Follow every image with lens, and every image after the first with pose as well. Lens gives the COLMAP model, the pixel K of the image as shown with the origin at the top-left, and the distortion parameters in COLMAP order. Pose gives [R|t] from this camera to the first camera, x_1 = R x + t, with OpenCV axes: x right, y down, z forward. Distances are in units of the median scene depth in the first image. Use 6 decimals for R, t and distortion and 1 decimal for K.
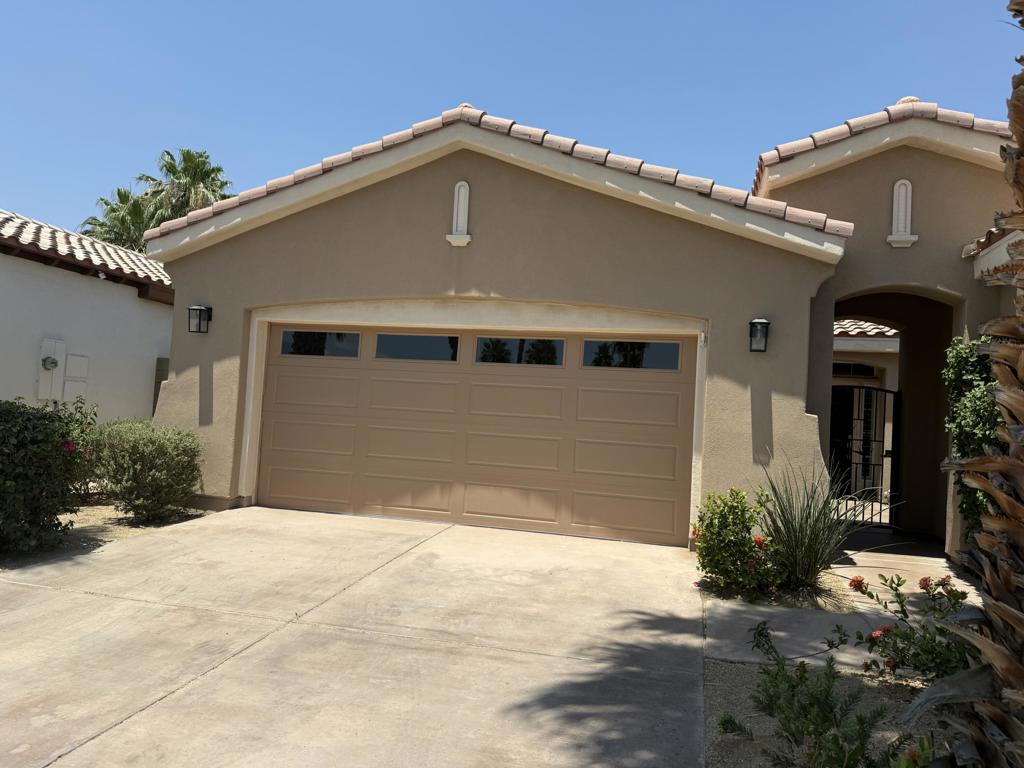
lens RADIAL K [[719.1, 0, 508.1], [0, 719.1, 386.1], [0, 0, 1]] dist [0.102393, -0.146372]
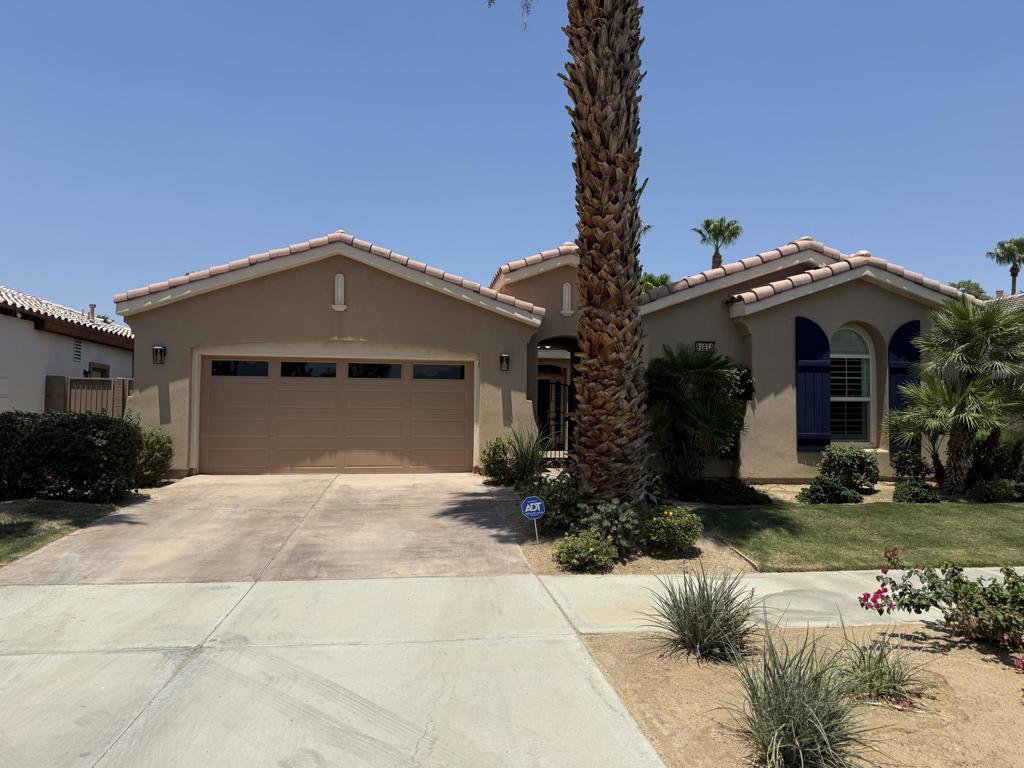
lens RADIAL K [[729.7, 0, 514.6], [0, 729.7, 388.7], [0, 0, 1]] dist [0.100425, -0.166980]
pose [[0.926286, -0.037957, 0.374904, -0.361418], [0.028949, 0.999142, 0.029633, -0.051769], [-0.375706, -0.016595, 0.926590, -0.819417]]
